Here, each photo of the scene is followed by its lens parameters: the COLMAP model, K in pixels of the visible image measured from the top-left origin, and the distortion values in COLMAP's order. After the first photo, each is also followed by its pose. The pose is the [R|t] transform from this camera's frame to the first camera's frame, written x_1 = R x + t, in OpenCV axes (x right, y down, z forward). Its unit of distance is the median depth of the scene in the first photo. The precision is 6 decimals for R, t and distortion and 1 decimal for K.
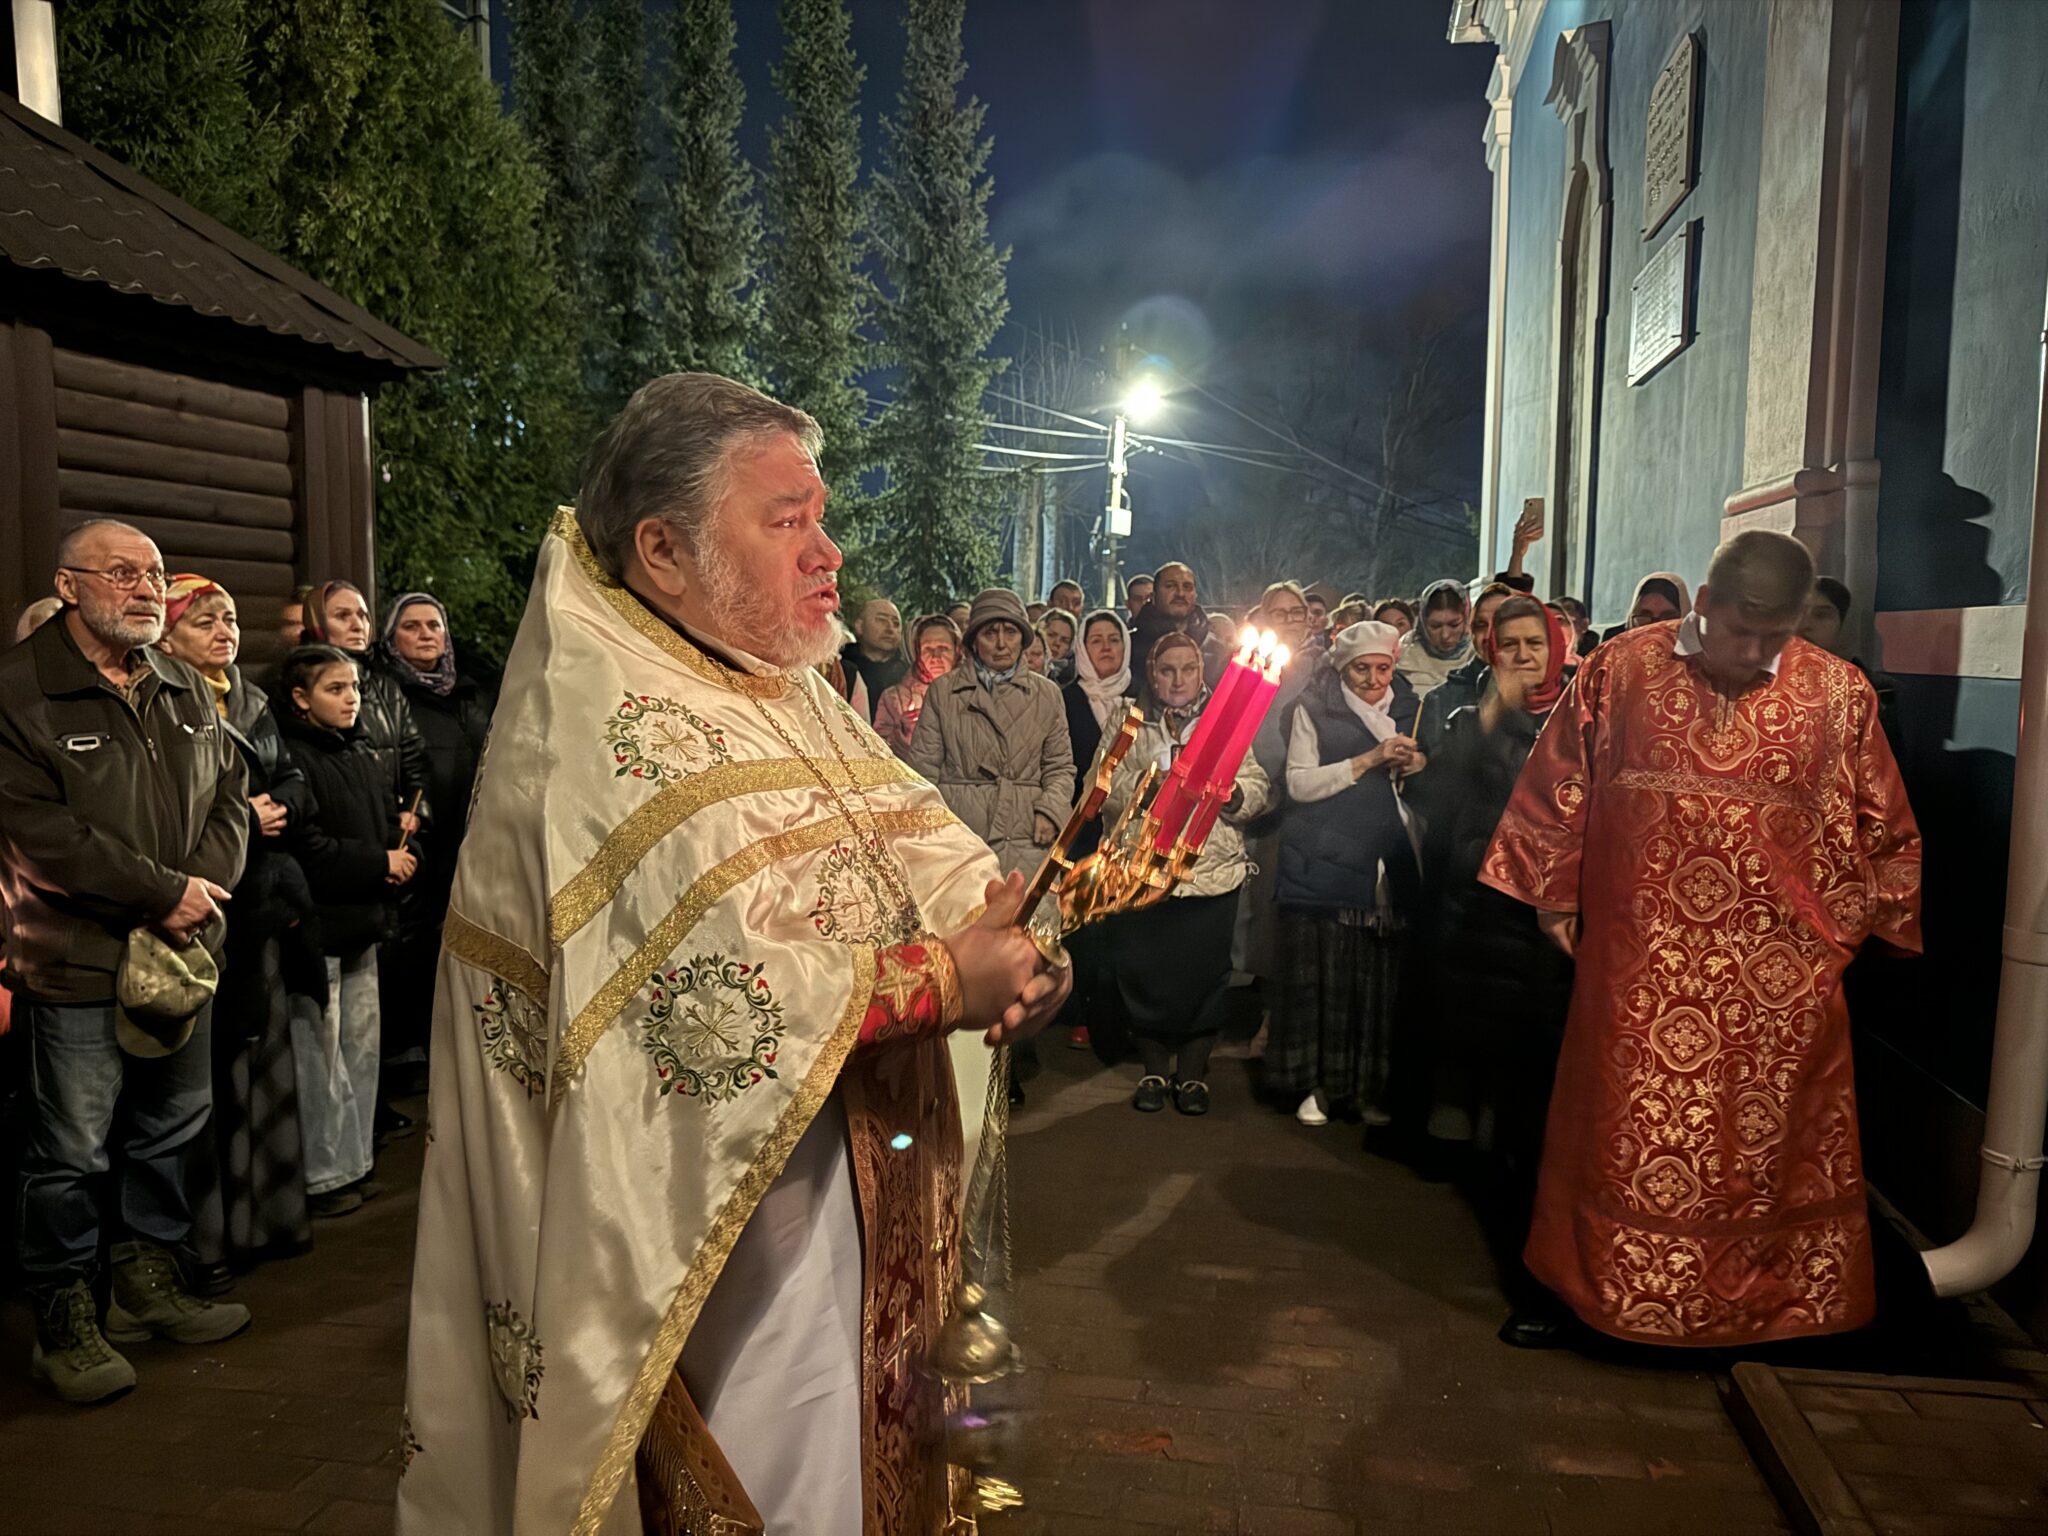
lens RADIAL K [[1447.4, 0, 1029.9], [0, 1447.4, 768.0], [0, 0, 1]] dist [0.069827, -0.005311]
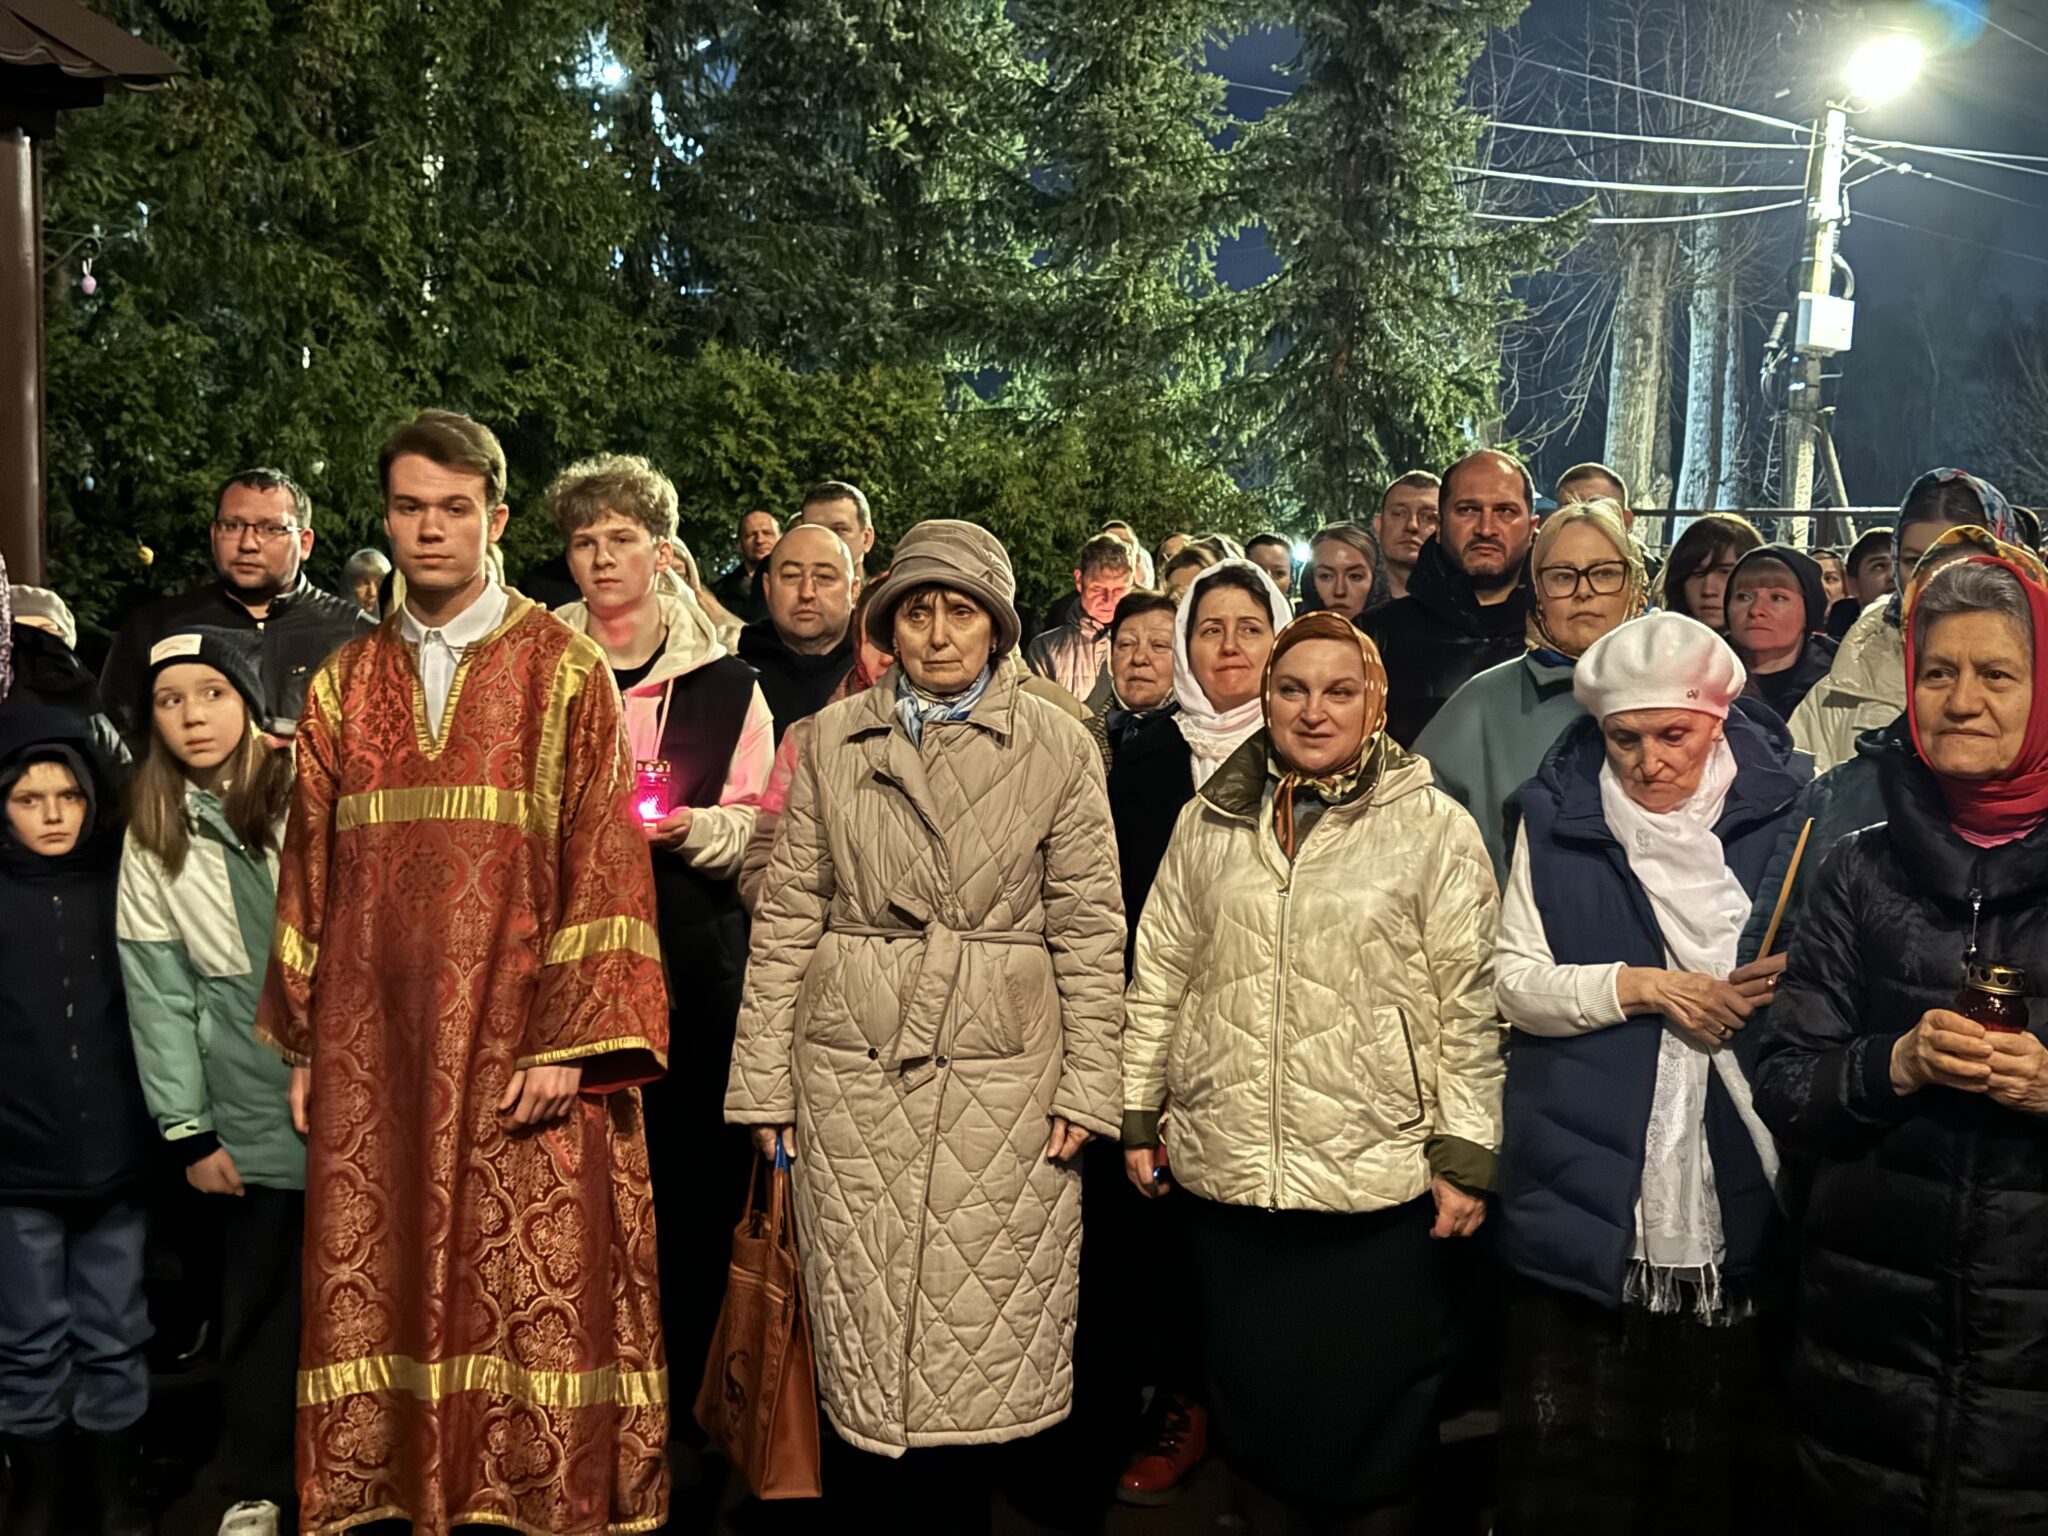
lens RADIAL K [[2843.8, 0, 1021.3], [0, 2843.8, 775.4], [0, 0, 1]] dist [0.114578, 0.000000]
pose [[0.970226, 0.024912, -0.240917, 0.062278], [-0.027729, 0.999581, -0.008309, -0.009545], [0.240609, 0.014742, 0.970510, 0.032420]]
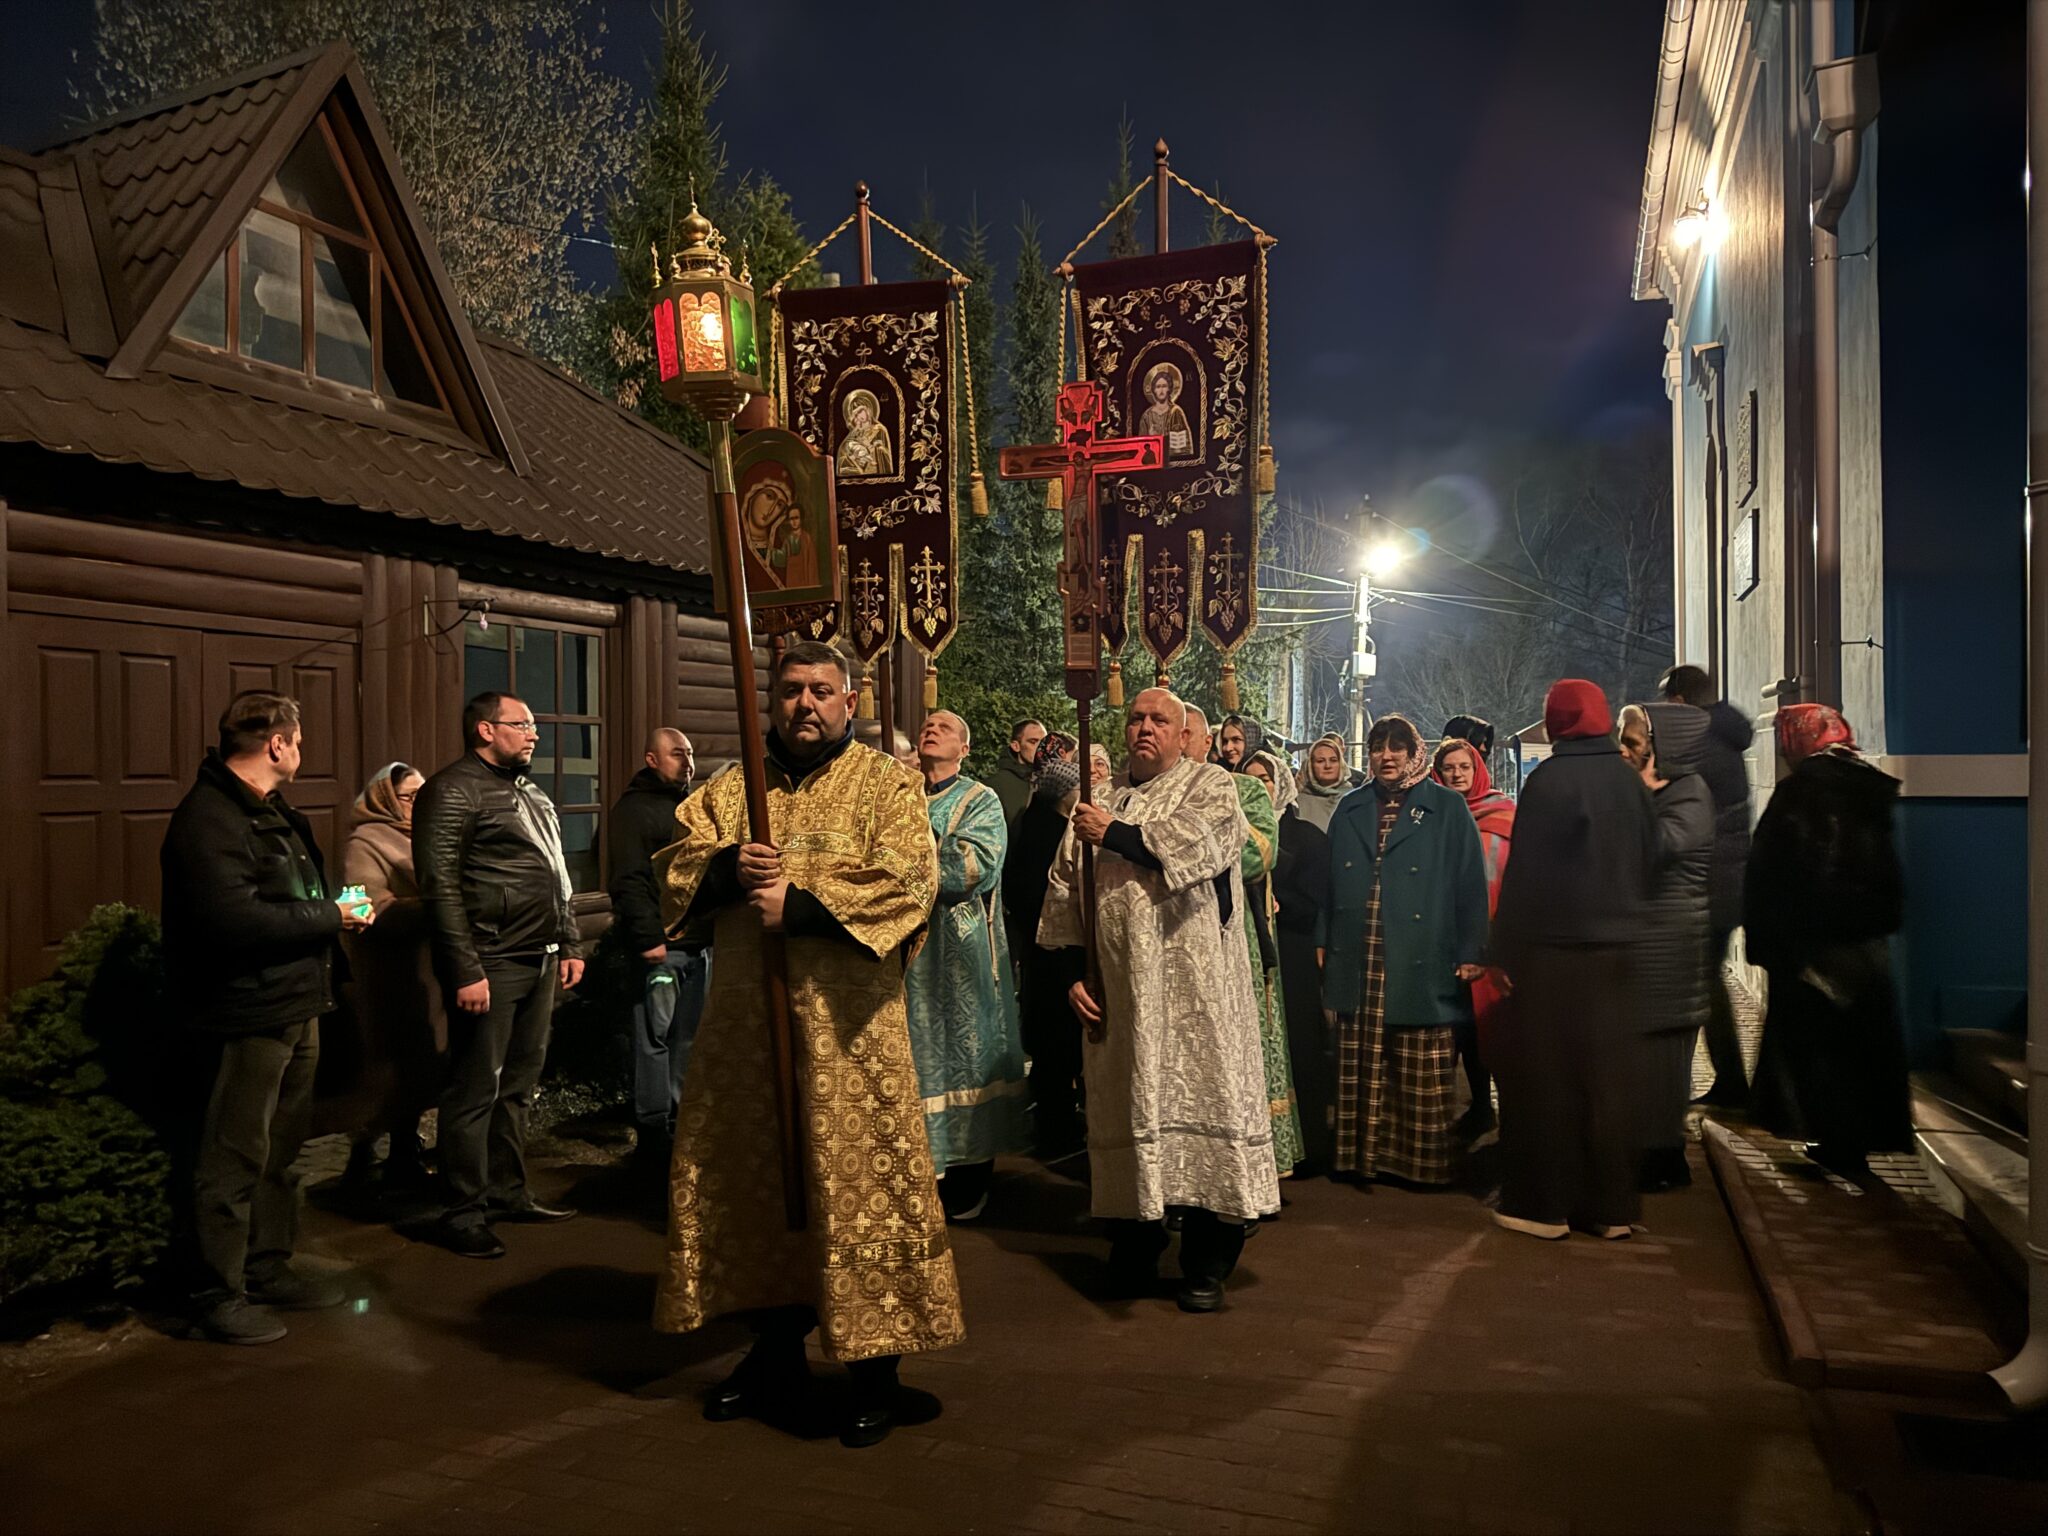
lens RADIAL K [[1447.4, 0, 1025.4], [0, 1447.4, 767.7], [0, 0, 1]] dist [0.069827, -0.005311]
pose [[0.986472, -0.014650, -0.163276, -0.027653], [0.000284, 0.996151, -0.087659, 0.018067], [0.163932, 0.086427, 0.982678, -0.266251]]
